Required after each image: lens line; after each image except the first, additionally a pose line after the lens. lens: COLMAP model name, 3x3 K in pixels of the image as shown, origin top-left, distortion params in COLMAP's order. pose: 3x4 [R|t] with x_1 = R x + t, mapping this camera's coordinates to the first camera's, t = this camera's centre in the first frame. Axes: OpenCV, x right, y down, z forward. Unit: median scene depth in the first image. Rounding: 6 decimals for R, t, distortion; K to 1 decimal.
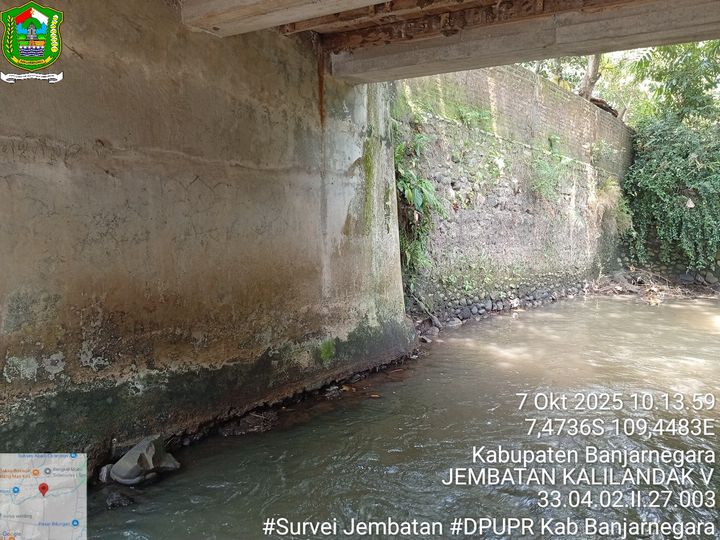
lens RADIAL K [[552.7, 0, 360.4], [0, 552.7, 271.1], [0, 0, 1]] dist [0.096623, -0.198545]
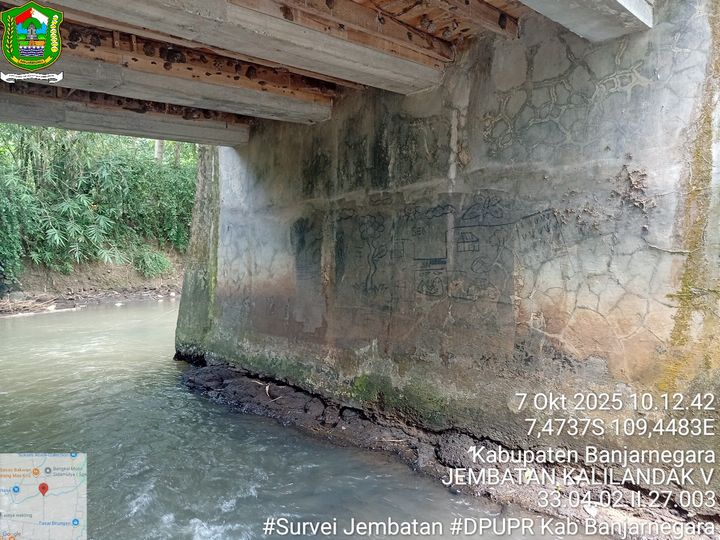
lens RADIAL K [[552.7, 0, 357.4], [0, 552.7, 274.4], [0, 0, 1]] dist [0.096623, -0.198545]
pose [[0.215435, -0.088917, 0.972462, -0.642756], [0.127137, 0.989924, 0.062348, -0.020440], [-0.968207, 0.110204, 0.224569, 0.024938]]
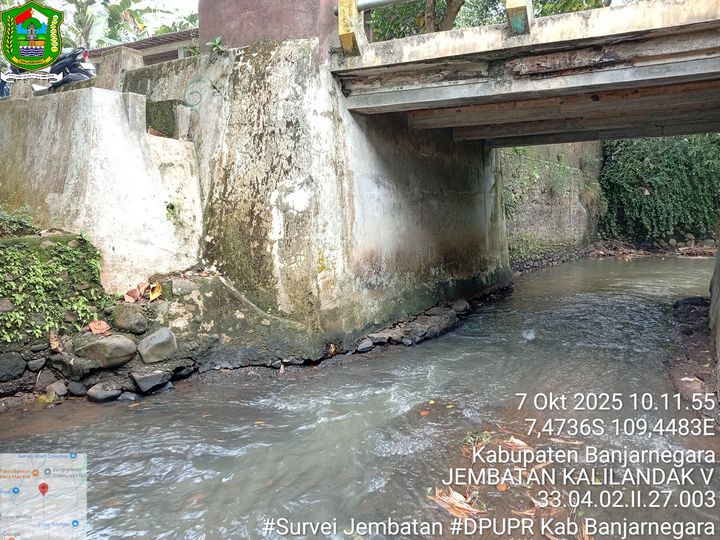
lens RADIAL K [[552.7, 0, 356.1], [0, 552.7, 273.2], [0, 0, 1]] dist [0.096623, -0.198545]
pose [[0.996541, -0.056399, 0.061042, -0.665129], [0.055637, 0.998351, 0.014105, 0.067823], [-0.061737, -0.010660, 0.998036, -1.032256]]
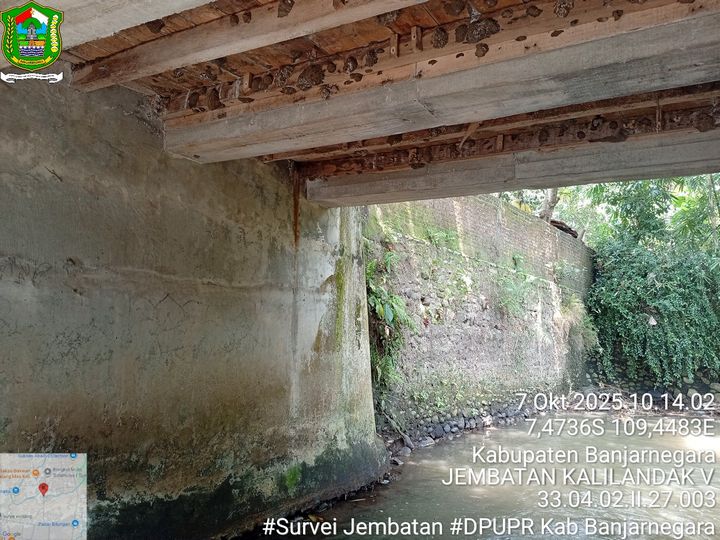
lens RADIAL K [[552.7, 0, 360.5], [0, 552.7, 270.2], [0, 0, 1]] dist [0.096623, -0.198545]
pose [[0.998579, 0.019774, 0.049496, 0.000980], [-0.009723, 0.980631, -0.195620, -0.015166], [-0.052405, 0.194861, 0.979430, -0.002078]]
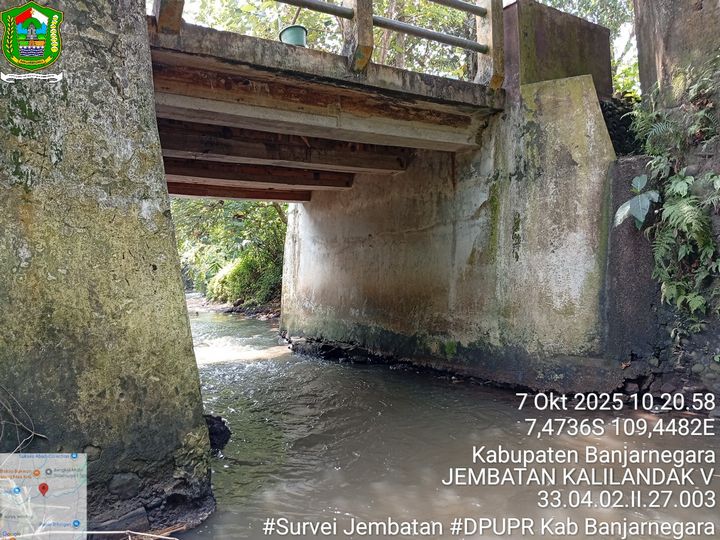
lens RADIAL K [[552.7, 0, 352.9], [0, 552.7, 271.4], [0, 0, 1]] dist [0.096623, -0.198545]
pose [[-0.415382, -0.029445, -0.909171, 1.266705], [-0.069541, 0.997579, -0.000537, -0.030076], [0.906985, 0.063002, -0.416424, 1.294078]]
